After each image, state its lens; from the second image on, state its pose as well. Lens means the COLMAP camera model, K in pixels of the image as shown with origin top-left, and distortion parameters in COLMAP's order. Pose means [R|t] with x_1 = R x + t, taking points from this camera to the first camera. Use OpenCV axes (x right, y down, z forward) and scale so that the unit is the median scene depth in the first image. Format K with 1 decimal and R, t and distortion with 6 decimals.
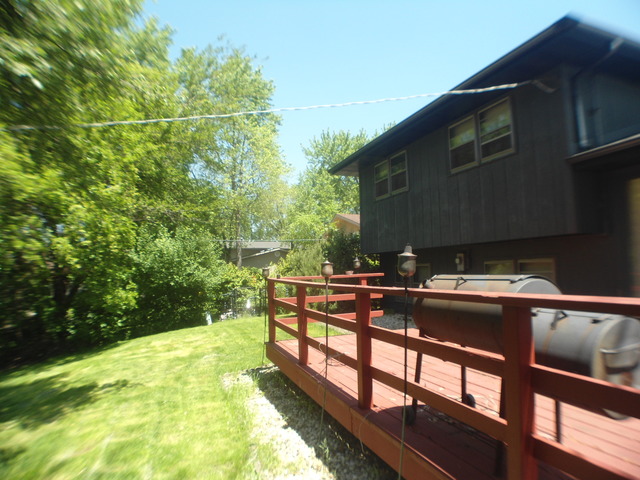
lens RADIAL K [[464.6, 0, 319.8], [0, 464.6, 211.4], [0, 0, 1]] dist [-0.077068, 0.004234]
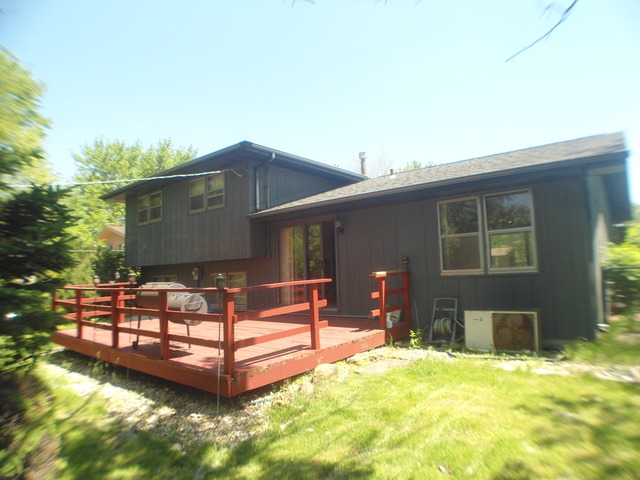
lens RADIAL K [[464.6, 0, 319.8], [0, 464.6, 211.4], [0, 0, 1]] dist [-0.077068, 0.004234]
pose [[0.889683, 0.045866, 0.454269, -0.013661], [-0.037139, 0.998914, -0.028121, -0.061821], [-0.455066, 0.008148, 0.890421, -0.481081]]
